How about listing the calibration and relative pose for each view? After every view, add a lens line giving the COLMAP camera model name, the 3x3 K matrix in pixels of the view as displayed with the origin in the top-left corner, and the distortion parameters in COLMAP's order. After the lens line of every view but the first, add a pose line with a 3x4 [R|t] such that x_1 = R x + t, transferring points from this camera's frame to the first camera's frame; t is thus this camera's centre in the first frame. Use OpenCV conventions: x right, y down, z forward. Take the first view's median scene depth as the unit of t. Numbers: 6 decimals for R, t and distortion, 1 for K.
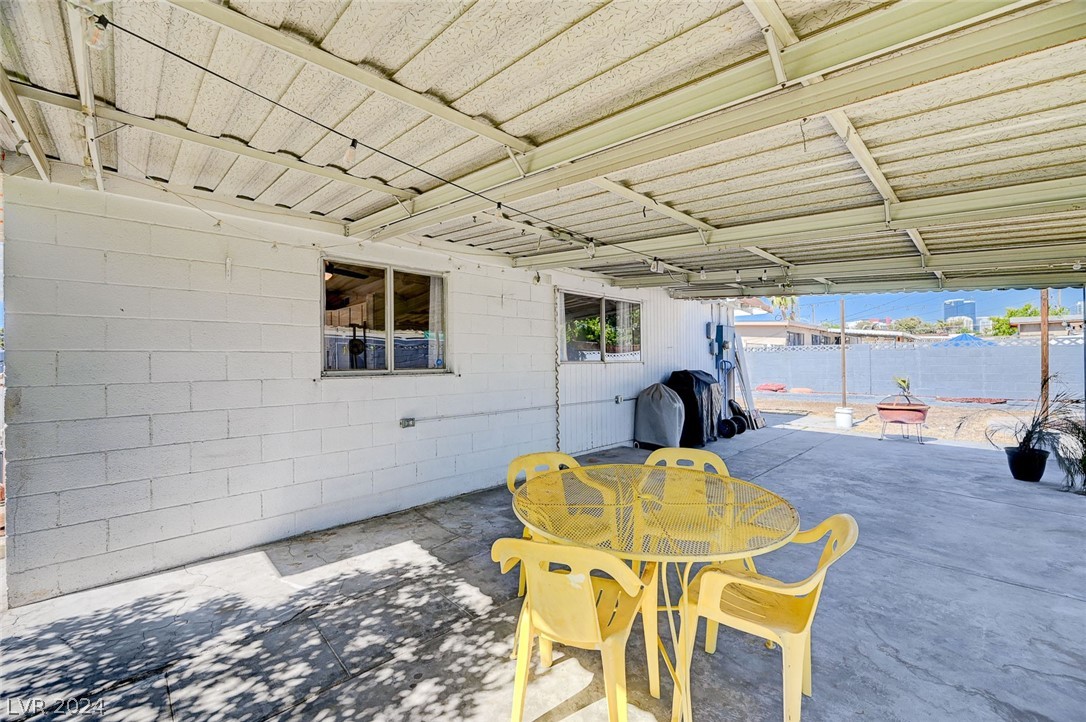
lens RADIAL K [[436.2, 0, 549.6], [0, 436.2, 359.4], [0, 0, 1]] dist [-0.014427, -0.000204]
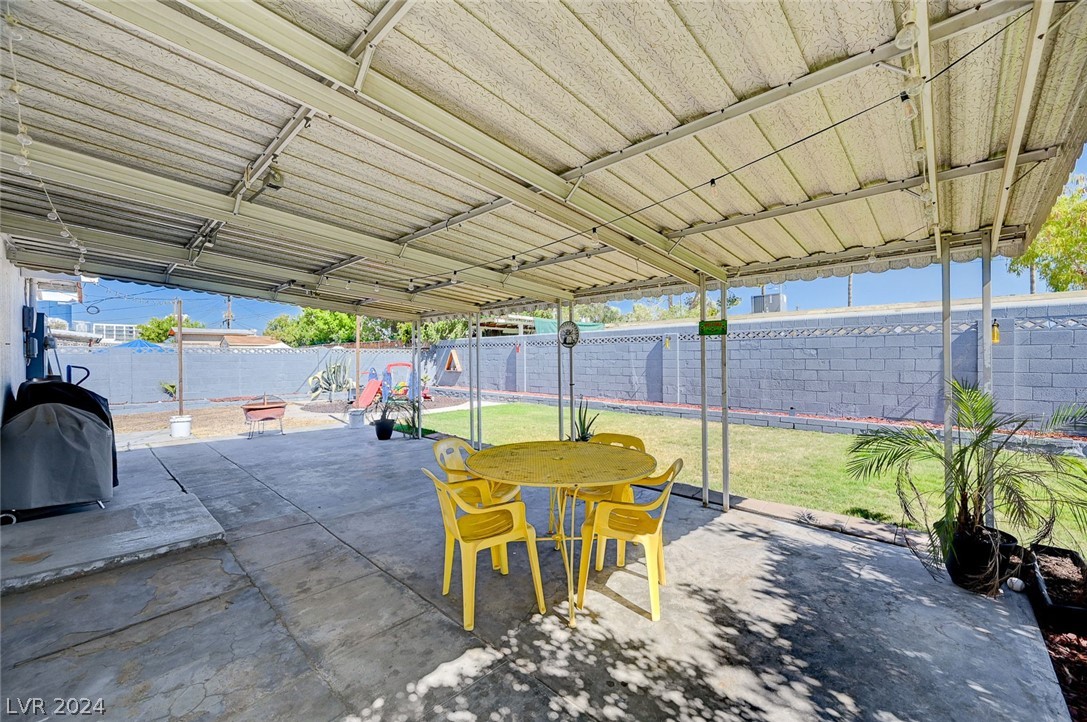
lens RADIAL K [[436.6, 0, 546.3], [0, 436.6, 361.6], [0, 0, 1]] dist [-0.014427, -0.000204]
pose [[-0.047561, 0.007138, 0.998843, -1.194571], [0.002744, 0.999972, -0.007015, 0.019128], [-0.998865, 0.002407, -0.047579, 1.114346]]
